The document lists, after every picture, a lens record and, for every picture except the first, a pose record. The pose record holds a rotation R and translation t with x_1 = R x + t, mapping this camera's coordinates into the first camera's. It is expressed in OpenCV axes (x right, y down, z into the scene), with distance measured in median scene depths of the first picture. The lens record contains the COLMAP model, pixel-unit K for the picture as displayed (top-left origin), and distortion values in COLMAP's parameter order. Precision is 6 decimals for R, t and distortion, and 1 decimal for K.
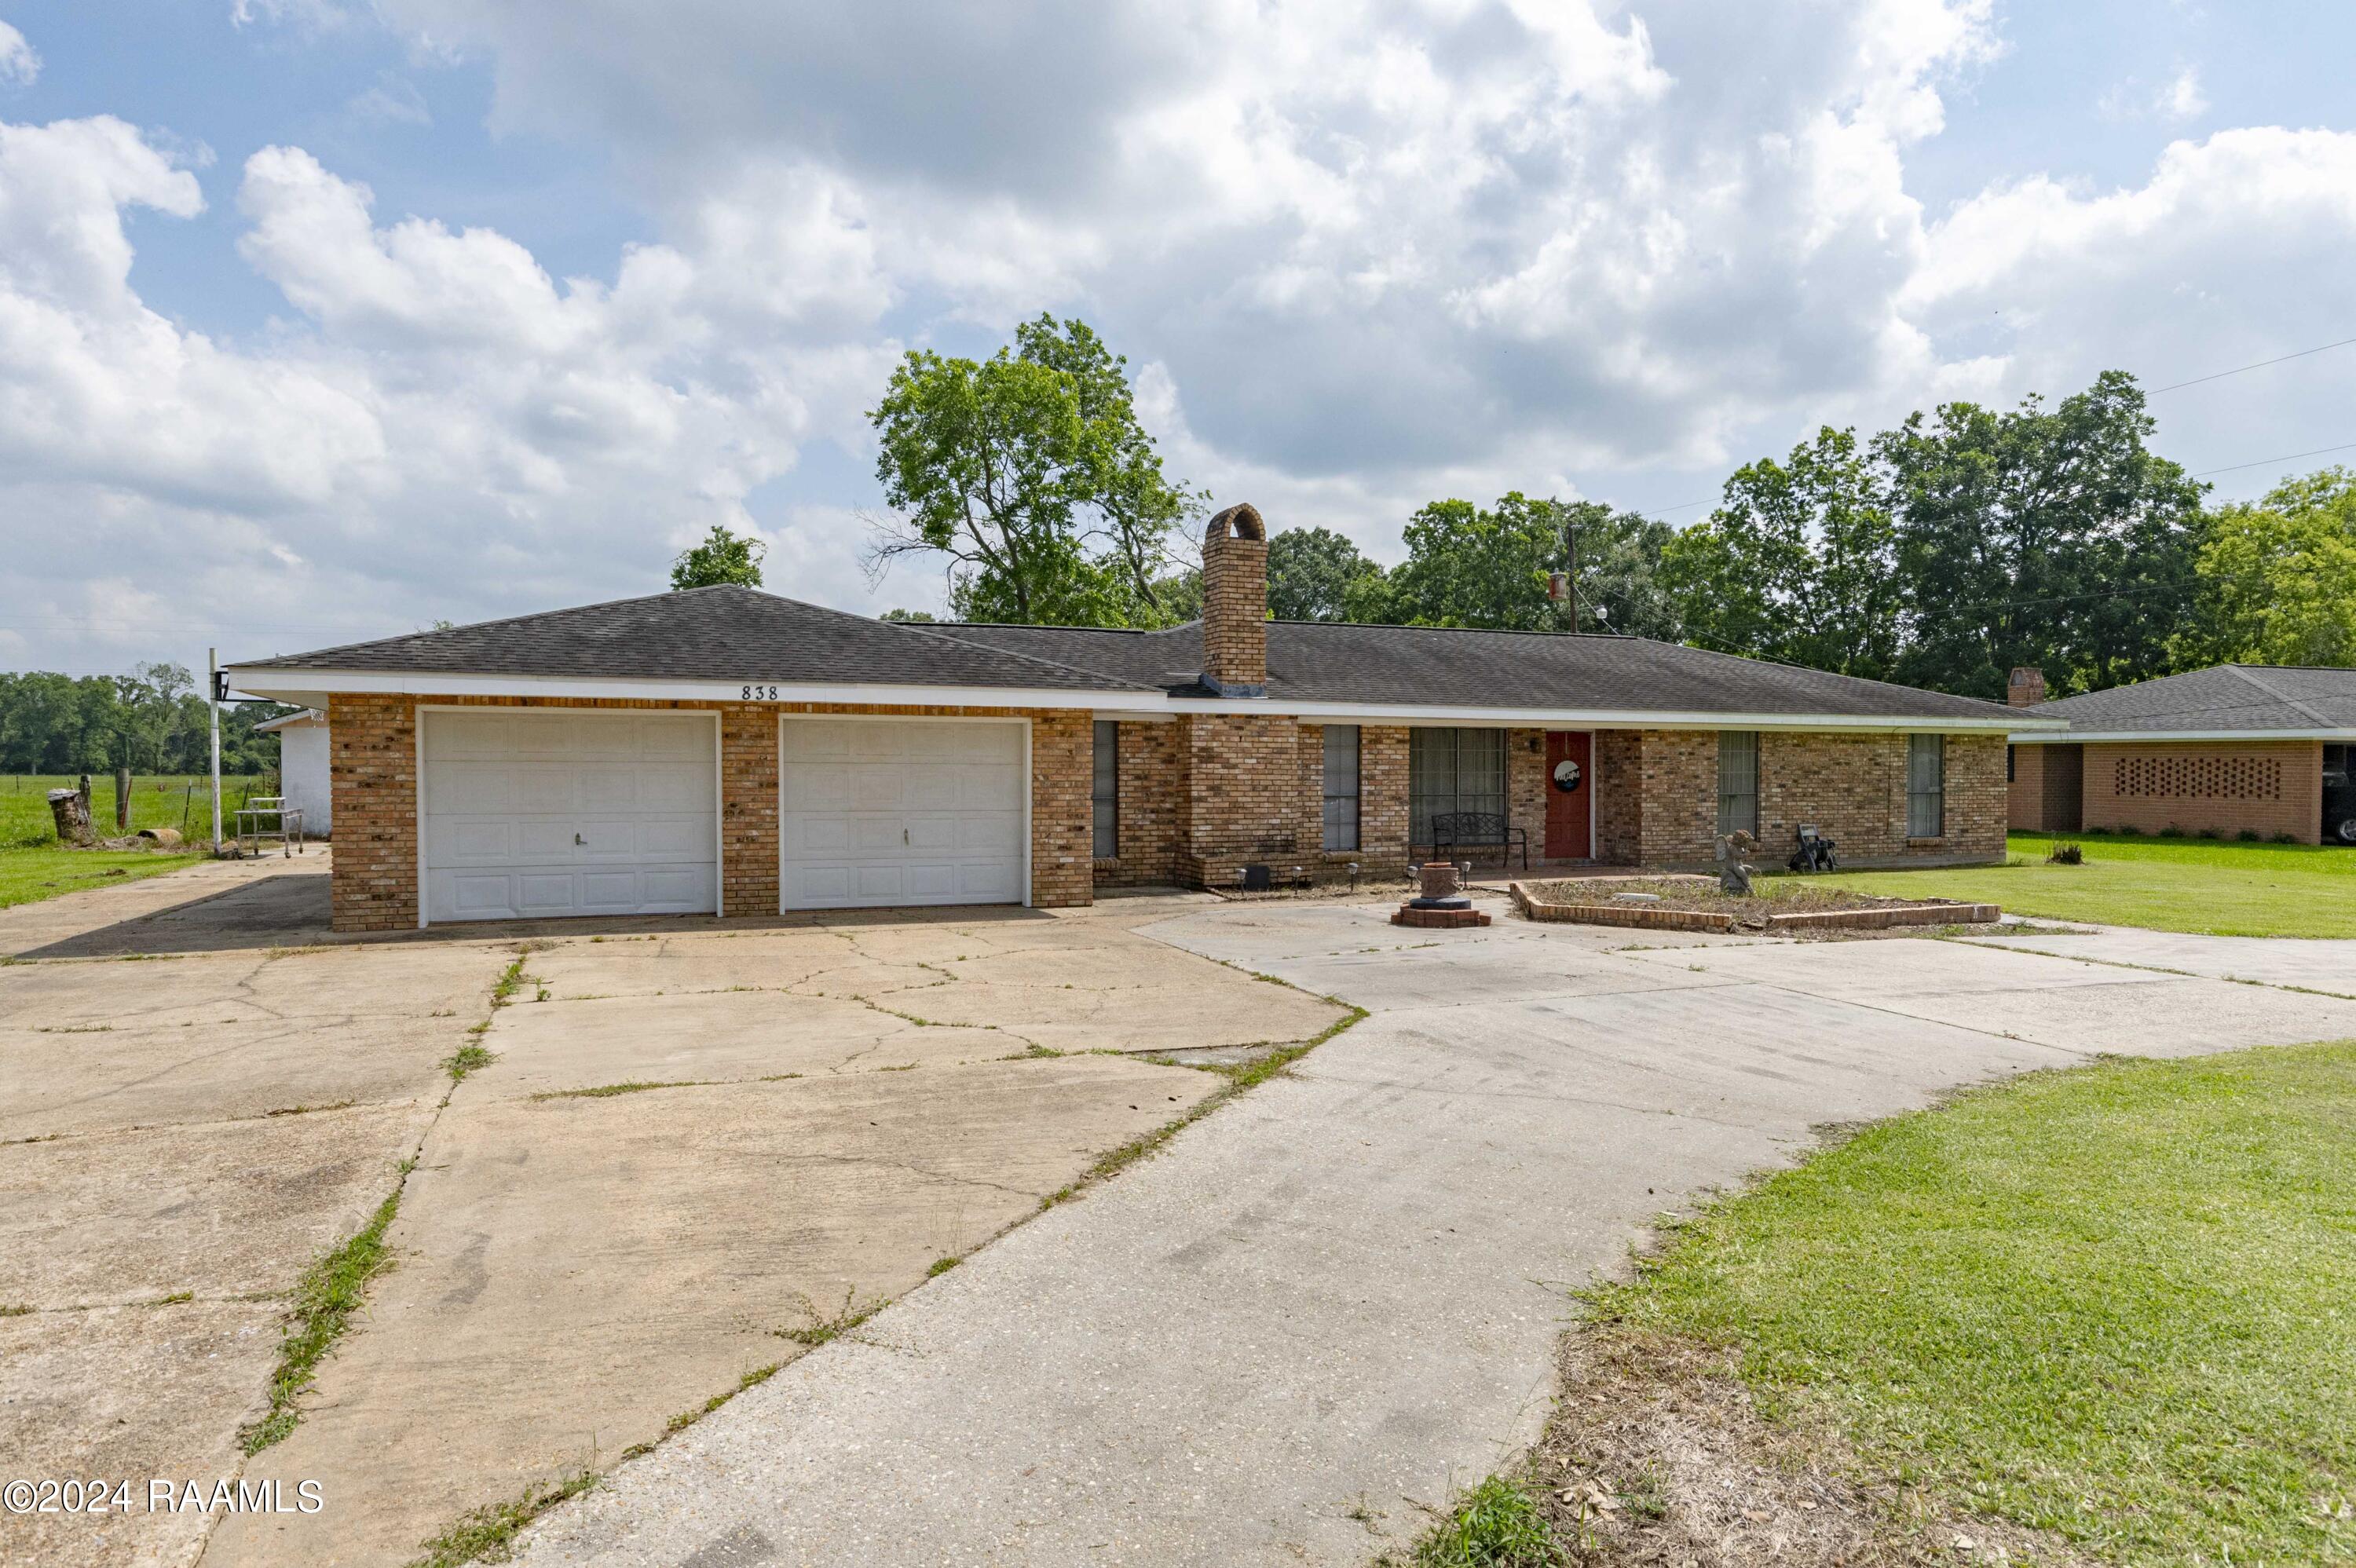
lens RADIAL K [[1366.3, 0, 1178.0], [0, 1366.3, 784.0], [0, 0, 1]] dist [0.001805, 0.001504]
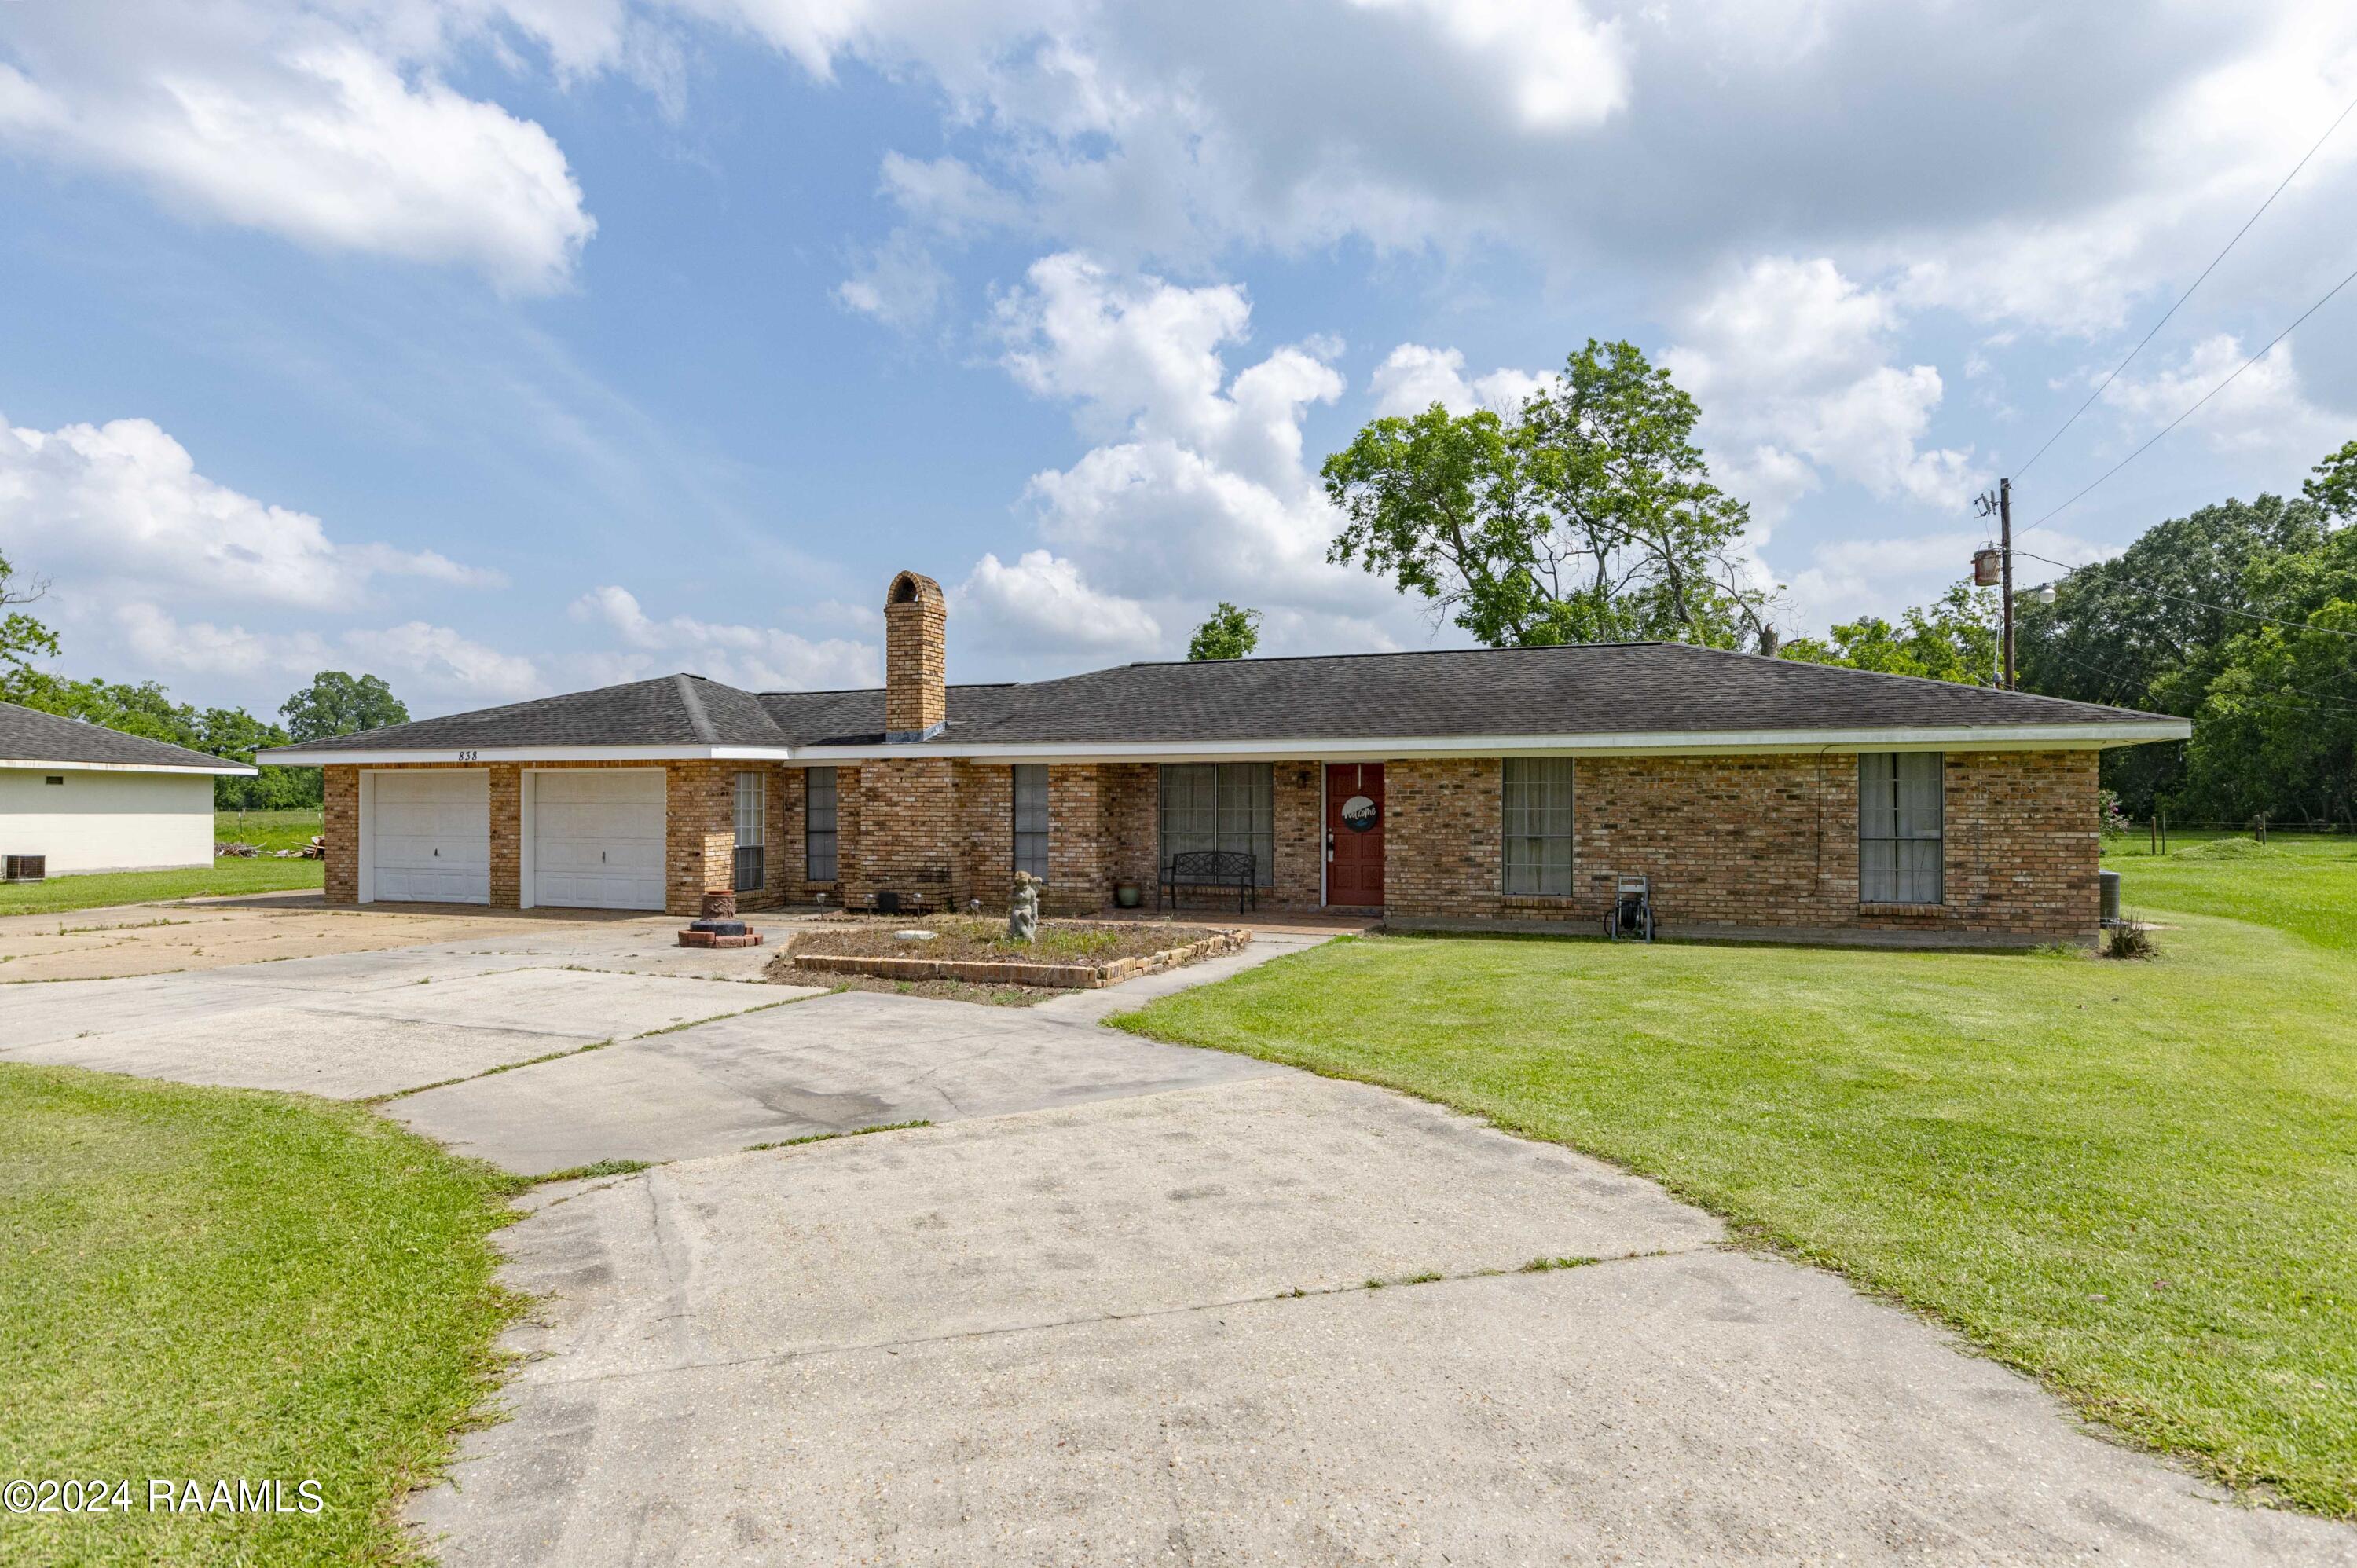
lens RADIAL K [[1273.6, 0, 1174.7], [0, 1273.6, 794.2], [0, 0, 1]] dist [-0.001631, 0.000155]
pose [[0.751552, -0.008005, -0.659625, 0.832962], [-0.004887, 0.999831, -0.017701, -0.003426], [0.659656, 0.016527, 0.751386, 0.333501]]
